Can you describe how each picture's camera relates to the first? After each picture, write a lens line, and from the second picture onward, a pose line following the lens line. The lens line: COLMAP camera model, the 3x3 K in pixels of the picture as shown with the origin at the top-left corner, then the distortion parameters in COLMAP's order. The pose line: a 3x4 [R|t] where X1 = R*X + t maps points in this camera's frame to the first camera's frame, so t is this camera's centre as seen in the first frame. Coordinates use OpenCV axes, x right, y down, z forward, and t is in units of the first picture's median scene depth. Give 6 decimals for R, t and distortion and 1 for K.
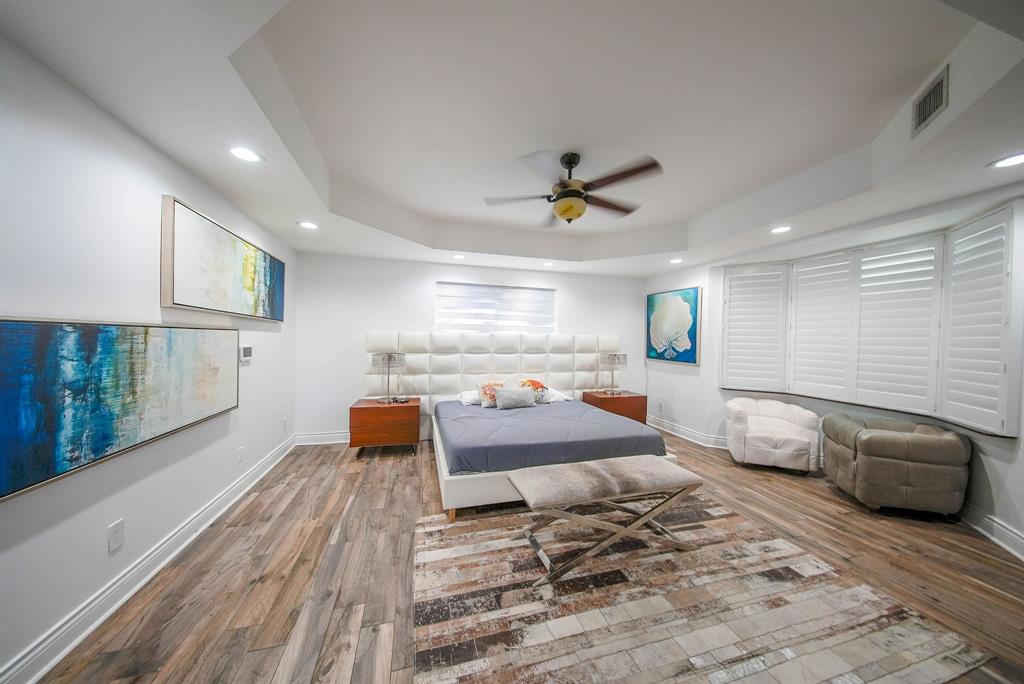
lens RADIAL K [[333.4, 0, 510.7], [0, 333.4, 343.8], [0, 0, 1]] dist [-0.005669, -0.000106]
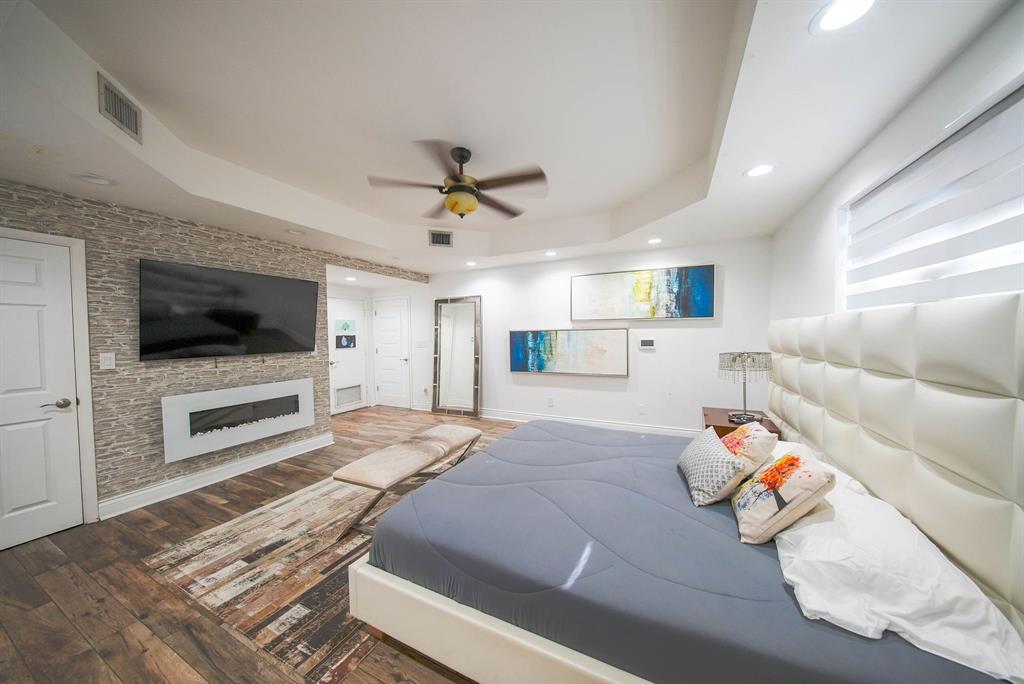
lens RADIAL K [[333.4, 0, 510.7], [0, 333.4, 343.8], [0, 0, 1]] dist [-0.005669, -0.000106]
pose [[-0.667753, 0.018831, -0.744144, 1.159799], [-0.002108, 0.999628, 0.027188, -0.016922], [0.744380, 0.019723, -0.667465, 2.489570]]
